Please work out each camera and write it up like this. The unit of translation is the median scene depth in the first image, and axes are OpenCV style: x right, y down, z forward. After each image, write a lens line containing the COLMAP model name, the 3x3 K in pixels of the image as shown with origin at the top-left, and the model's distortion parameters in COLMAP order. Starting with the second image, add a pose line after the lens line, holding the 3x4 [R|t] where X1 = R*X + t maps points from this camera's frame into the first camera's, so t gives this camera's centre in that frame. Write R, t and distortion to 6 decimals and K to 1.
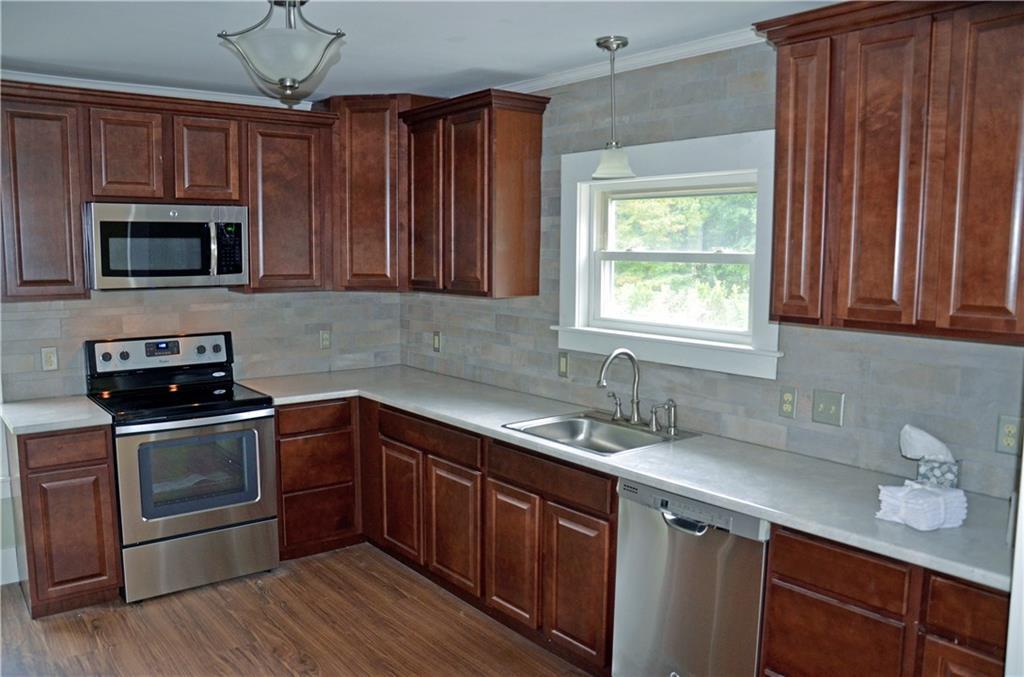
lens RADIAL K [[803.1, 0, 503.6], [0, 803.1, 342.7], [0, 0, 1]] dist [-0.157811, 0.127747]
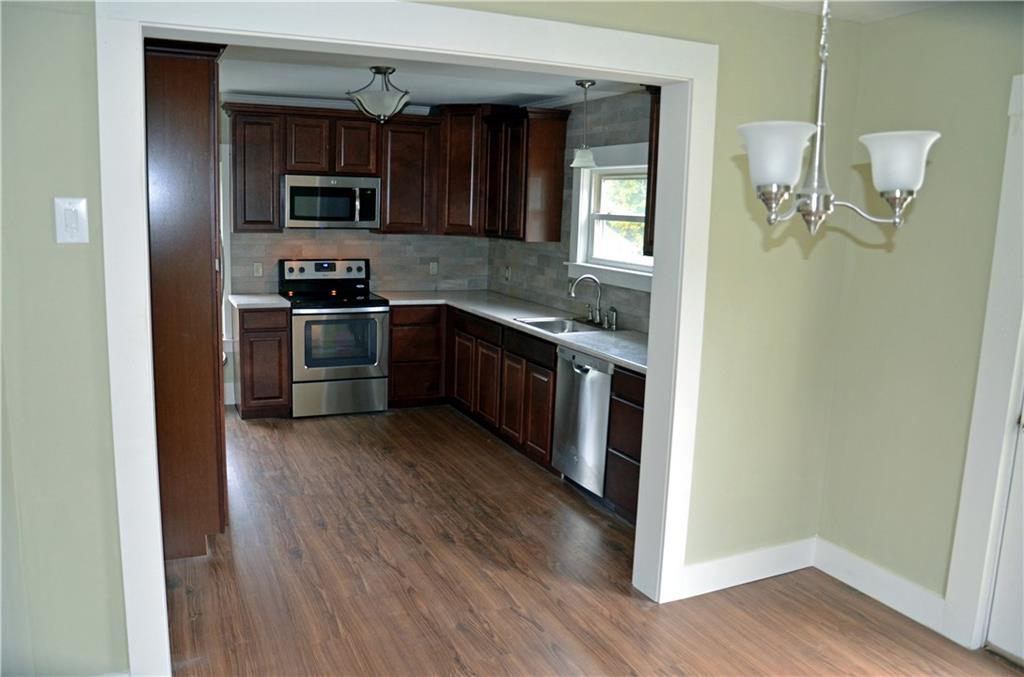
lens RADIAL K [[803.1, 0, 503.6], [0, 803.1, 342.7], [0, 0, 1]] dist [-0.157811, 0.127747]
pose [[0.971394, 0.066084, -0.228092, 0.303907], [-0.055262, 0.997037, 0.053516, 0.056678], [0.230953, -0.039380, 0.972168, -0.506295]]
